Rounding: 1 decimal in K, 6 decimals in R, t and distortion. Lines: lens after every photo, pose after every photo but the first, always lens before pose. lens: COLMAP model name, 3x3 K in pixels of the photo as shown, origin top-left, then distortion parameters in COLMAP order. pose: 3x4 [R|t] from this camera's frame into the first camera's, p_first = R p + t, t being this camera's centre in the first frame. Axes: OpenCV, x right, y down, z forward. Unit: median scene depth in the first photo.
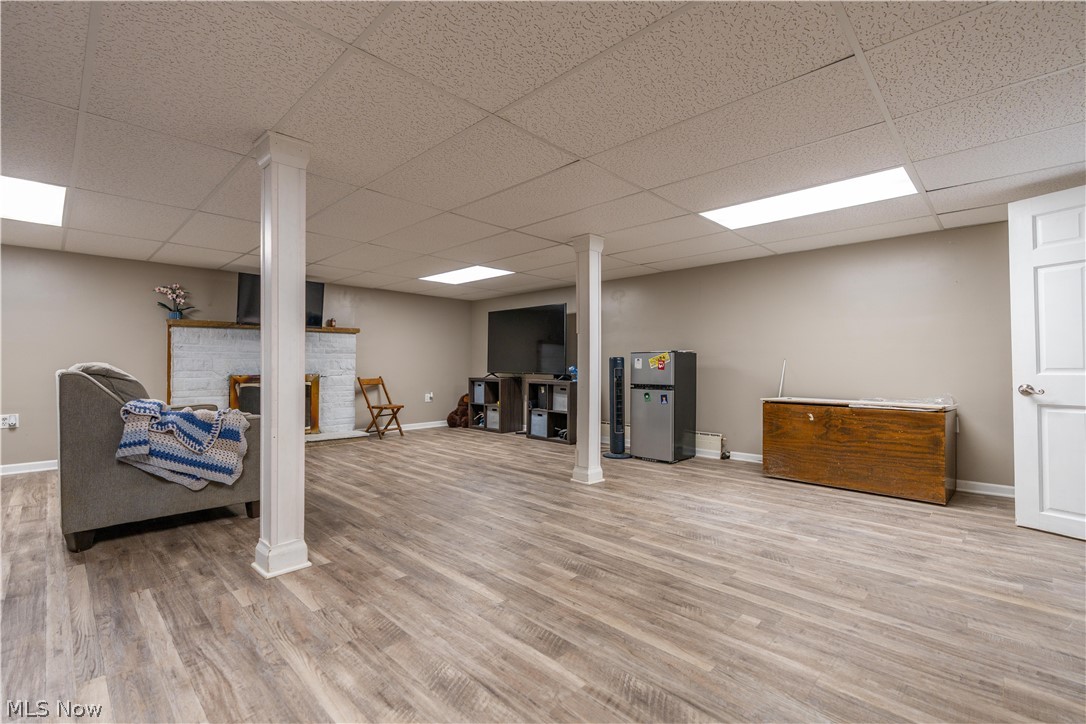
lens RADIAL K [[490.7, 0, 539.5], [0, 490.7, 363.8], [0, 0, 1]] dist [0.000133, 0.000512]
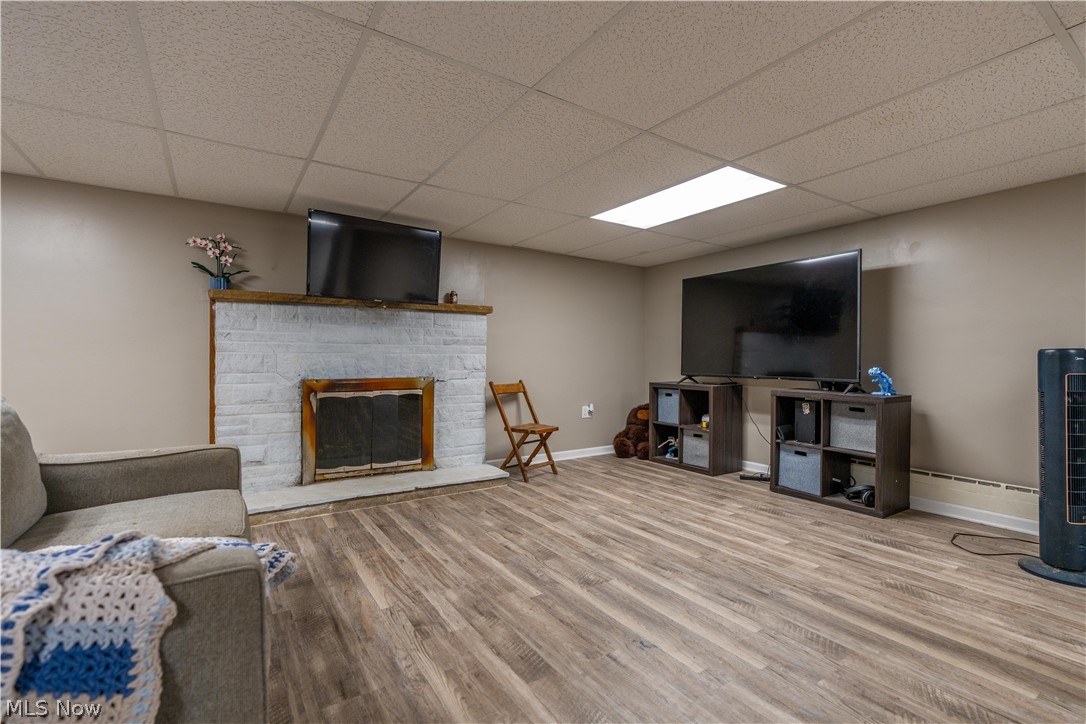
lens RADIAL K [[490.7, 0, 539.5], [0, 490.7, 363.8], [0, 0, 1]] dist [0.000133, 0.000512]
pose [[0.977850, 0.004268, -0.209261, -0.171124], [-0.002267, 0.999949, 0.009802, -0.002938], [0.209293, -0.009111, 0.977811, 0.381745]]
